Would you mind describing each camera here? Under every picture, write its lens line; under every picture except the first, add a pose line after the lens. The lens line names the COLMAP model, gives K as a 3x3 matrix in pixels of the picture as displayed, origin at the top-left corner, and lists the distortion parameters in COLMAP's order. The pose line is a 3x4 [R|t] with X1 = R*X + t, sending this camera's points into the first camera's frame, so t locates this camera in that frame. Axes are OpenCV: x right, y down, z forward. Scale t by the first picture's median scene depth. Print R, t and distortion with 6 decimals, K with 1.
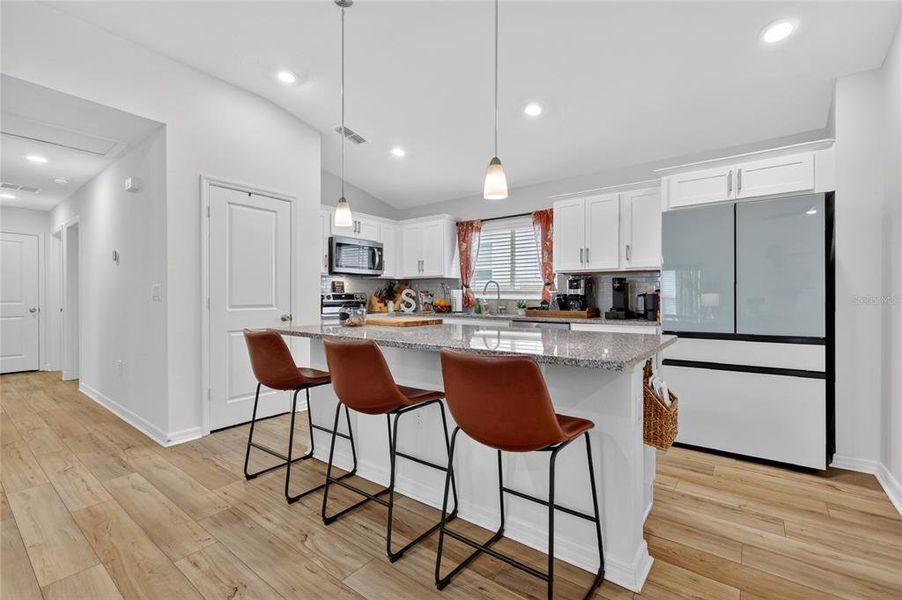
lens RADIAL K [[392.8, 0, 455.5], [0, 392.8, 300.4], [0, 0, 1]] dist [0.003081, 0.000162]
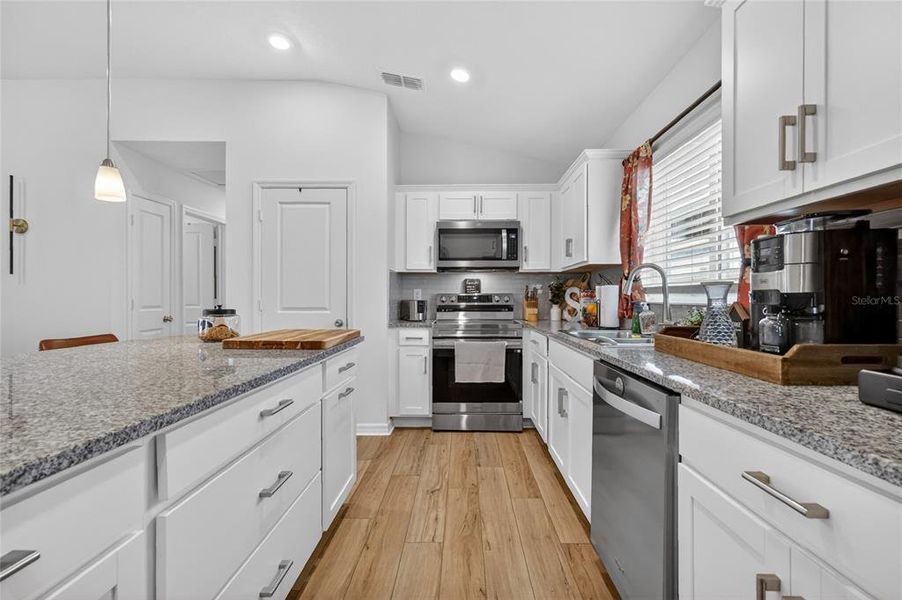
lens RADIAL K [[392.8, 0, 455.5], [0, 392.8, 300.4], [0, 0, 1]] dist [0.003081, 0.000162]
pose [[0.591150, 0.003496, -0.806554, 0.333779], [-0.007360, 0.999972, -0.001061, -0.005225], [0.806528, 0.006564, 0.591159, 0.551198]]
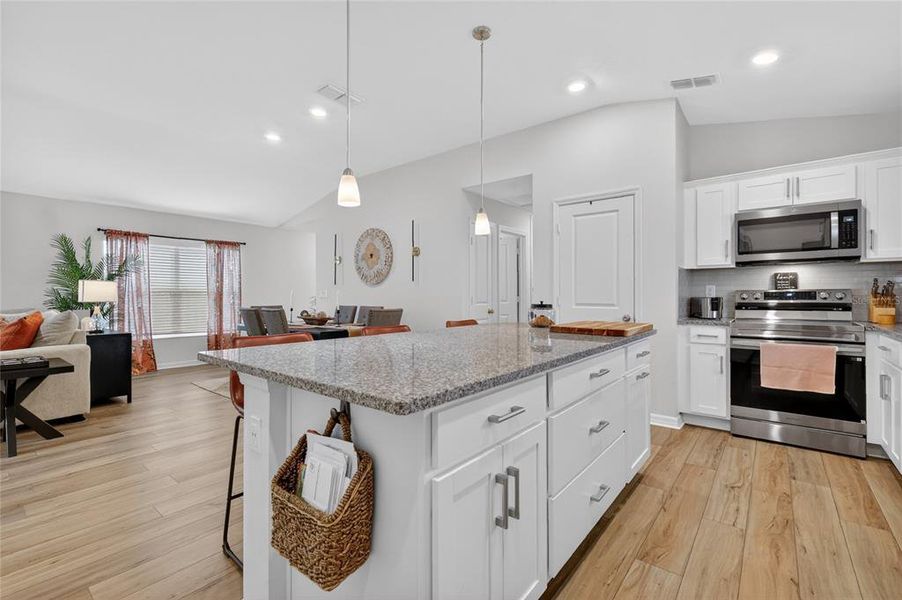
lens RADIAL K [[391.8, 0, 456.7], [0, 391.8, 295.4], [0, 0, 1]] dist [0.002769, -0.000317]
pose [[-0.030129, -0.002386, -0.999543, 0.426248], [-0.005552, 0.999982, -0.002219, -0.005127], [0.999531, 0.005482, -0.030141, 0.487086]]
